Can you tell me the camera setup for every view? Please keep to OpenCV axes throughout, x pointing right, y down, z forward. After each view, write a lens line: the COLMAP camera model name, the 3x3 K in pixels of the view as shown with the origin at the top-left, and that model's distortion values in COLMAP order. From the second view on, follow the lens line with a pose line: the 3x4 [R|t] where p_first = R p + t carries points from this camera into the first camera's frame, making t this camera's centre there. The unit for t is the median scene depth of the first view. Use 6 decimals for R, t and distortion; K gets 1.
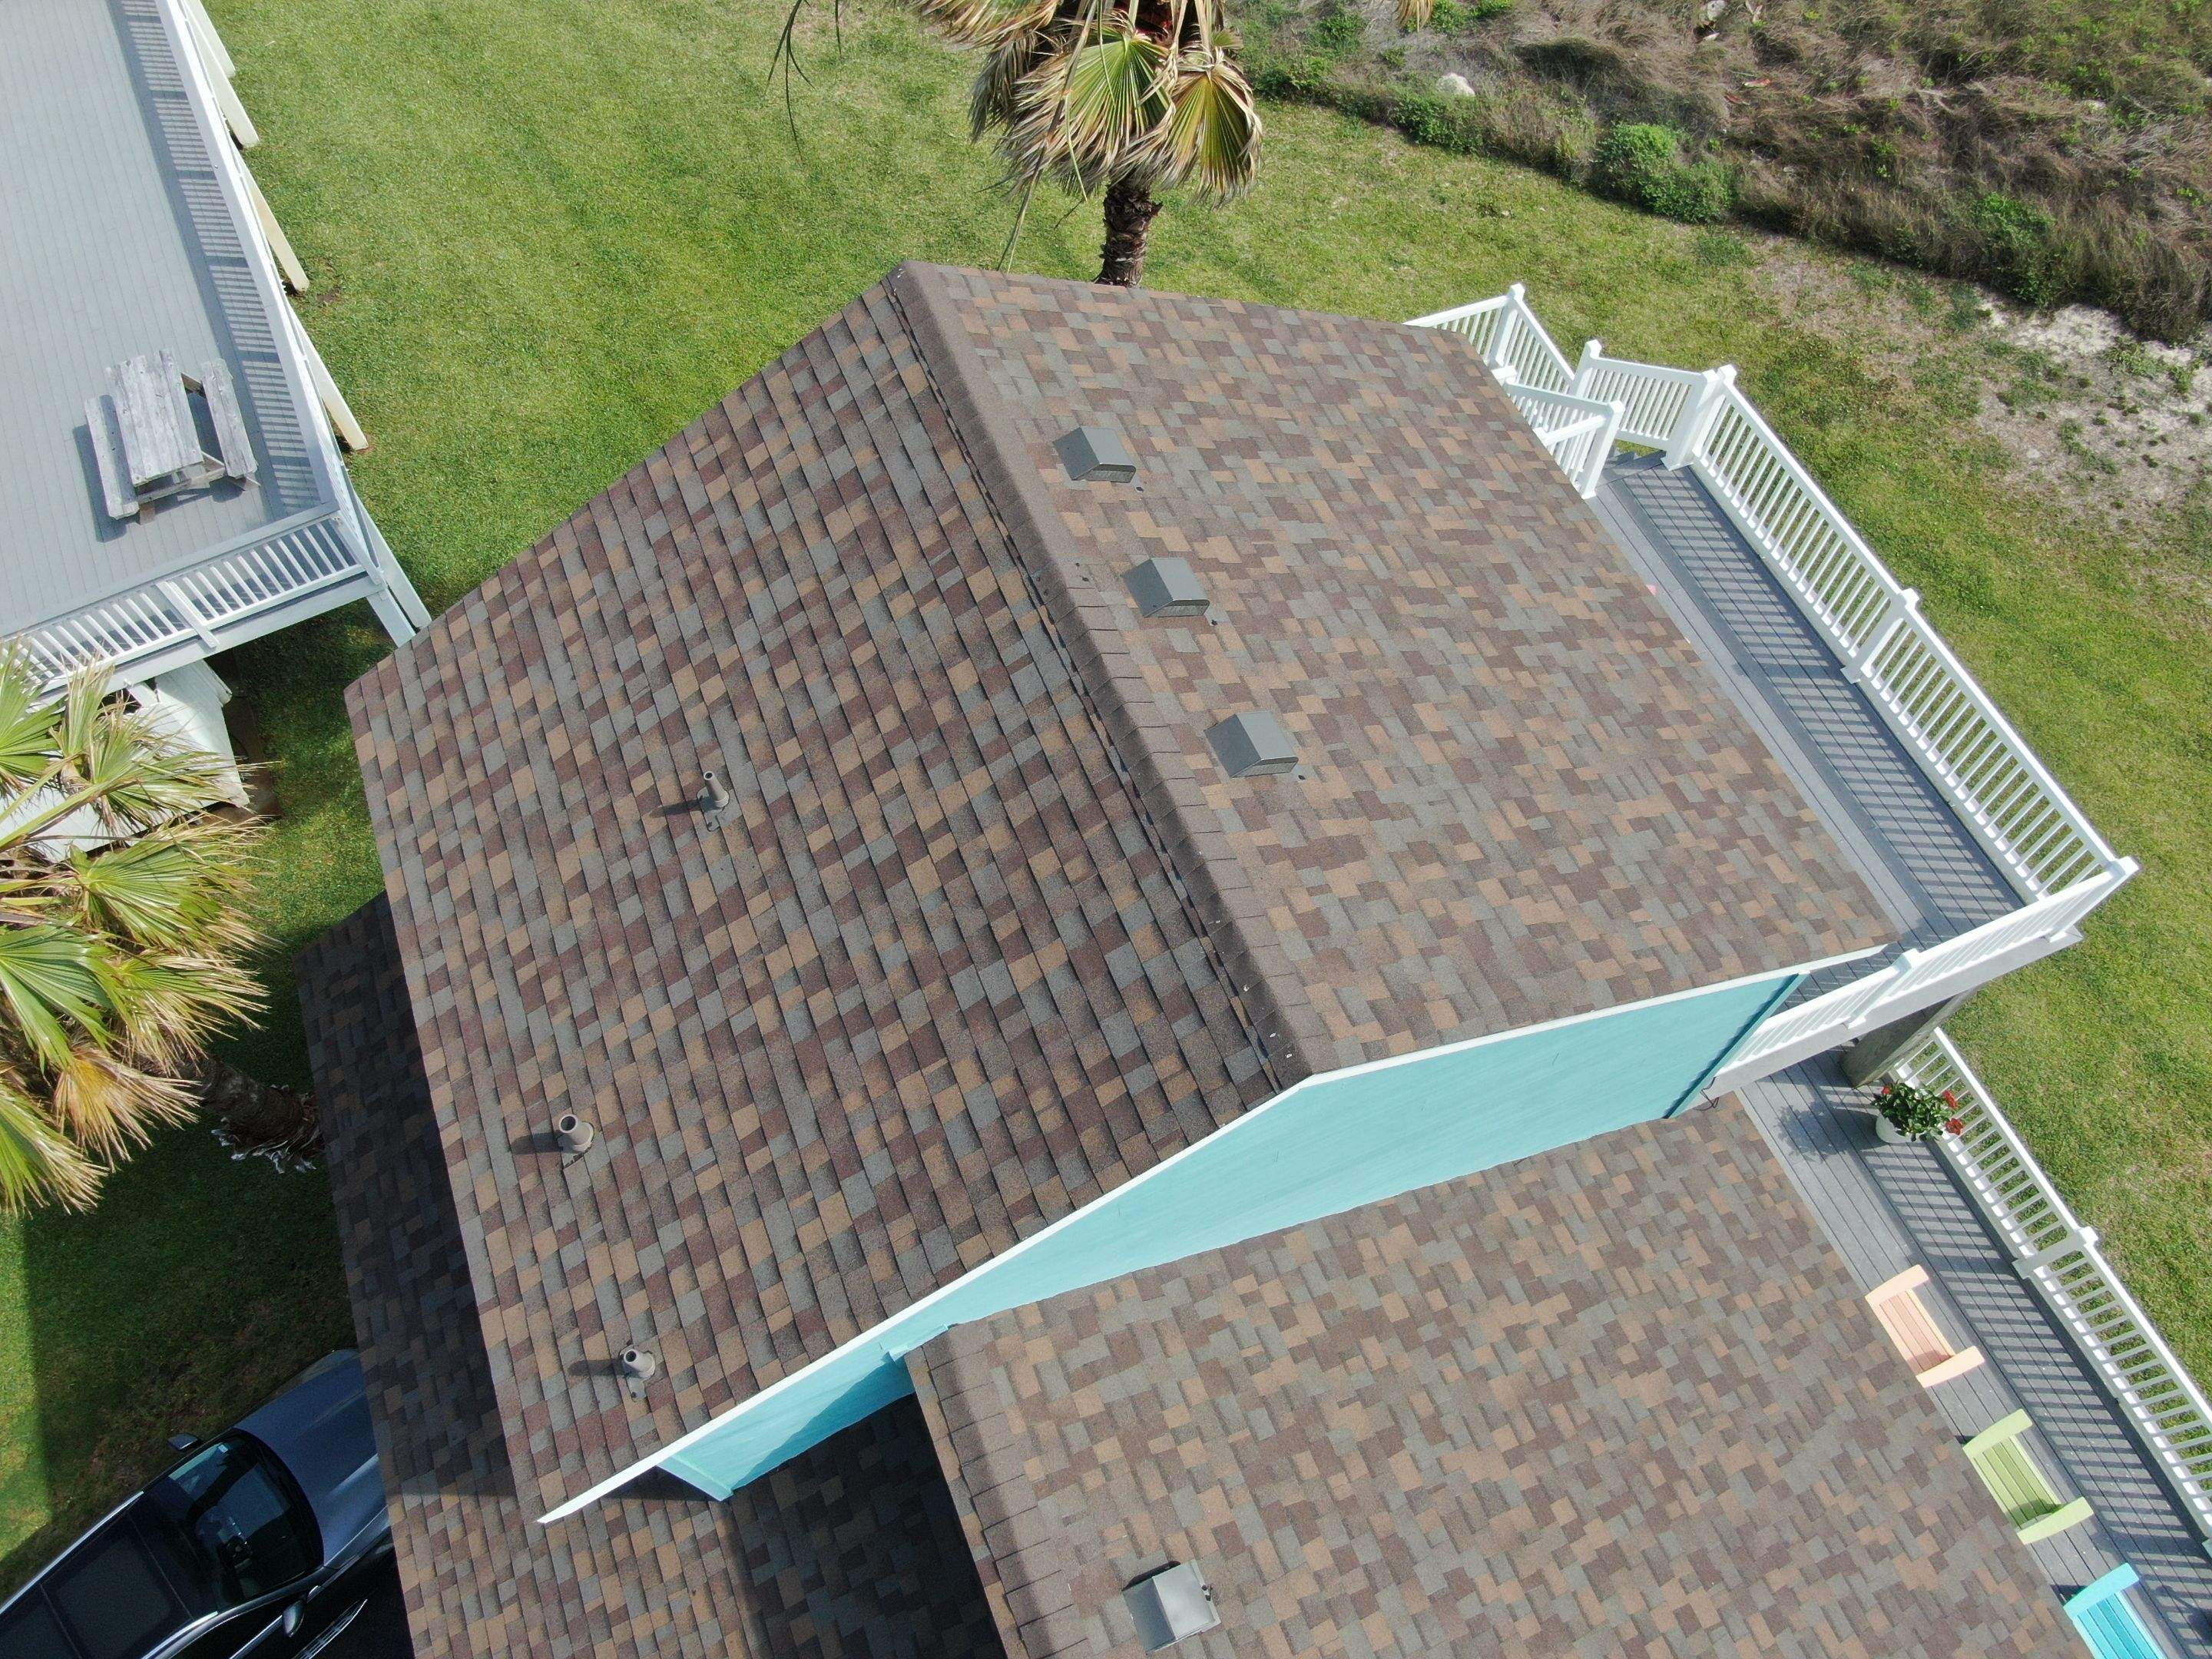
lens RADIAL K [[1592.1, 0, 1106.1], [0, 1592.1, 826.4], [0, 0, 1]] dist [-0.016660, 0.005620]
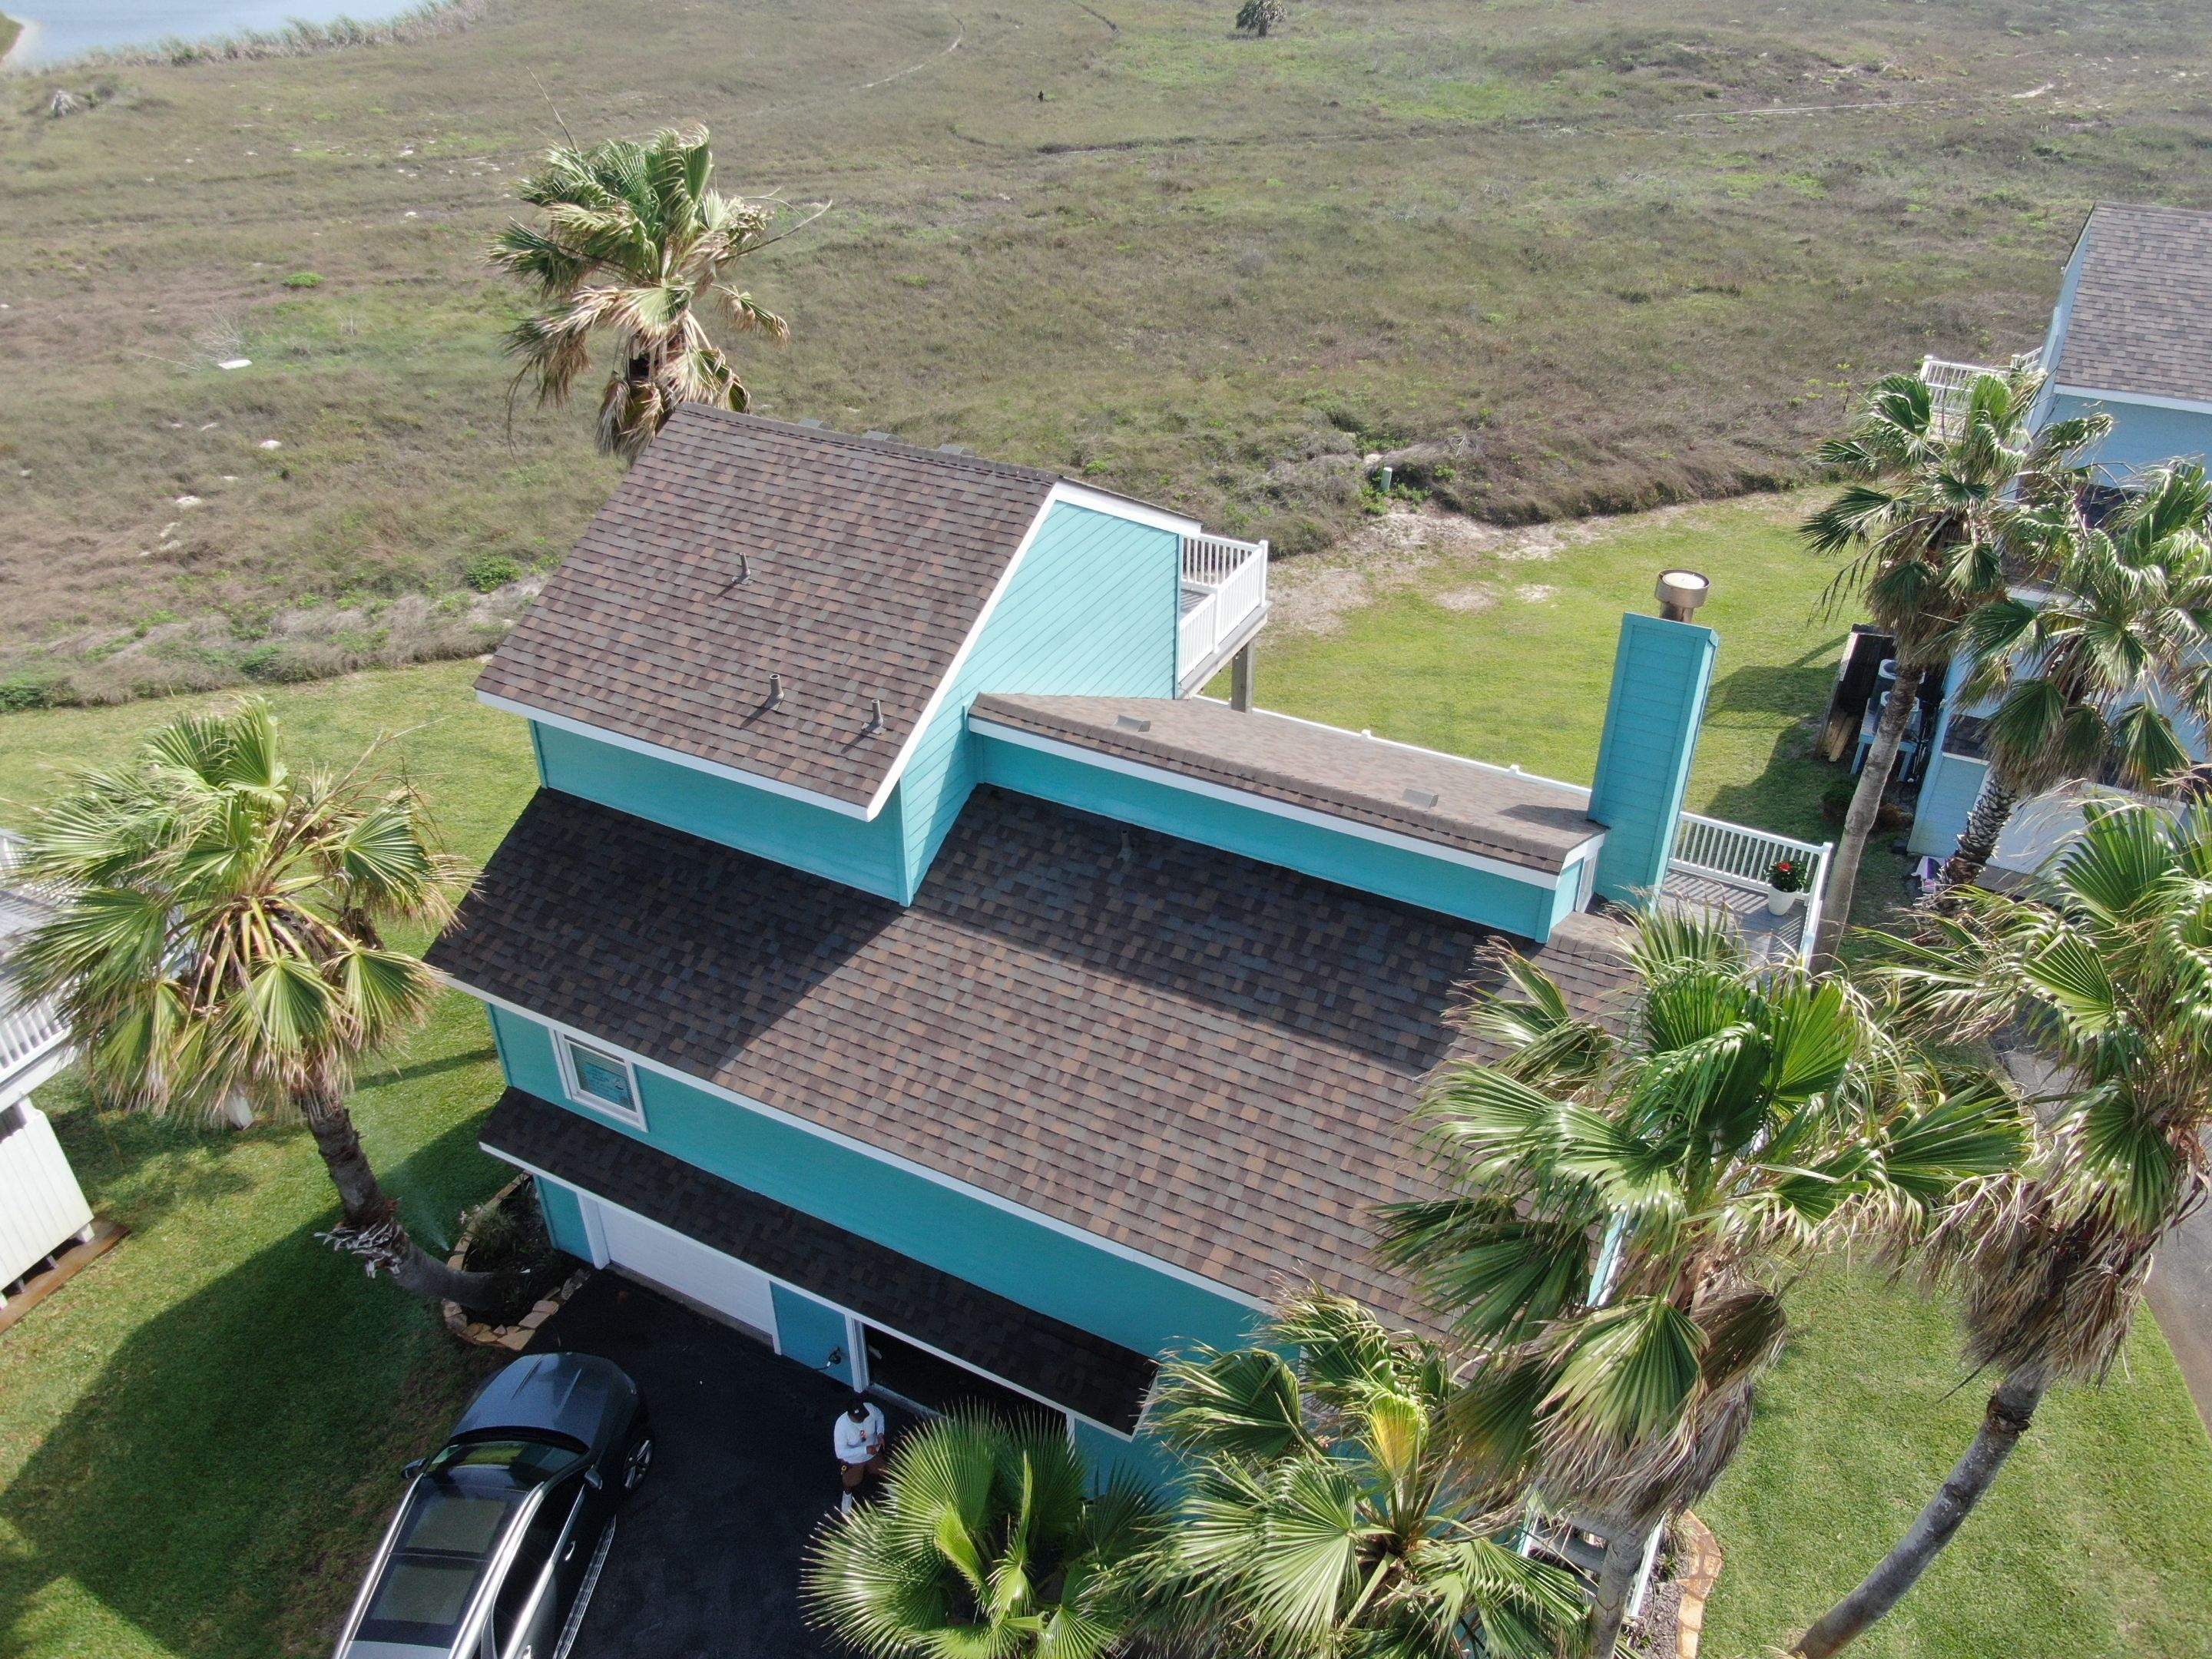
lens RADIAL K [[1592.1, 0, 1108.9], [0, 1592.1, 830.0], [0, 0, 1]] dist [-0.016660, 0.005620]
pose [[0.761774, -0.347973, 0.546457, -1.252561], [0.562861, 0.773132, -0.292326, 1.233395], [-0.320762, 0.530266, 0.784812, -0.673284]]
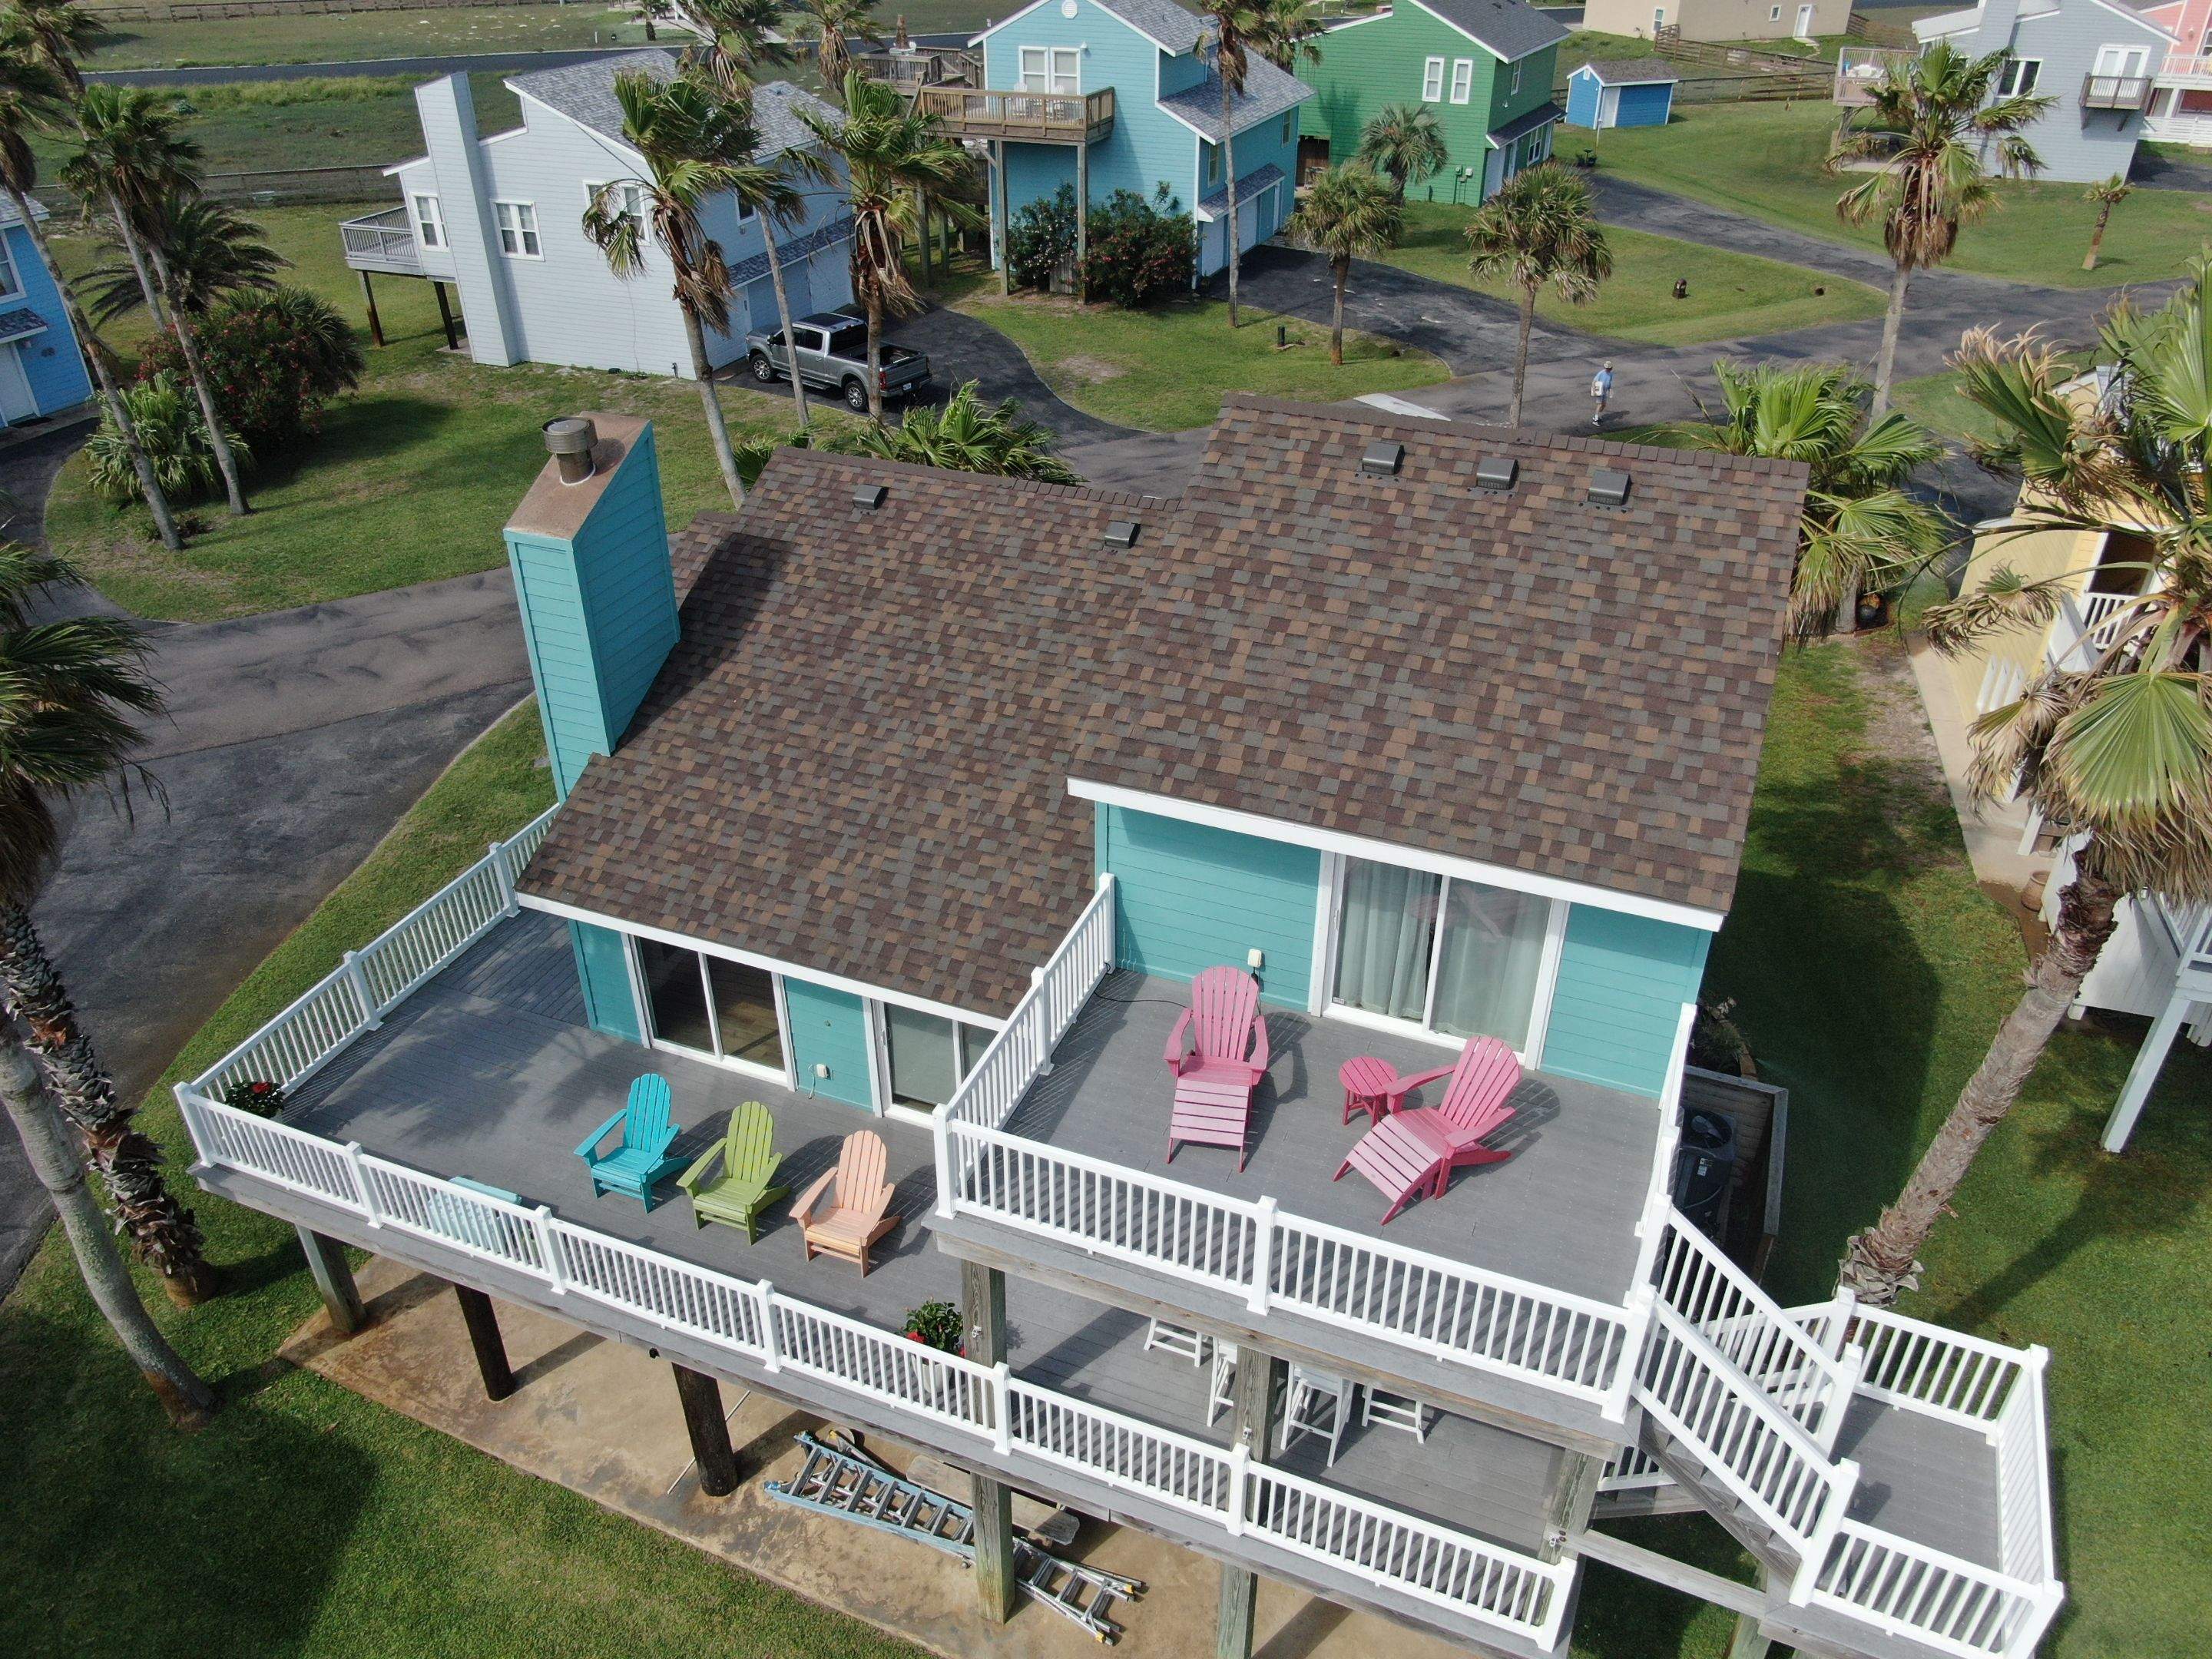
lens RADIAL K [[1592.1, 0, 1106.1], [0, 1592.1, 827.4], [0, 0, 1]] dist [-0.016660, 0.005620]
pose [[-0.699470, 0.376002, -0.607754, 1.639067], [-0.624973, 0.090644, 0.775366, -1.272779], [0.346629, 0.922175, 0.171588, 0.976806]]
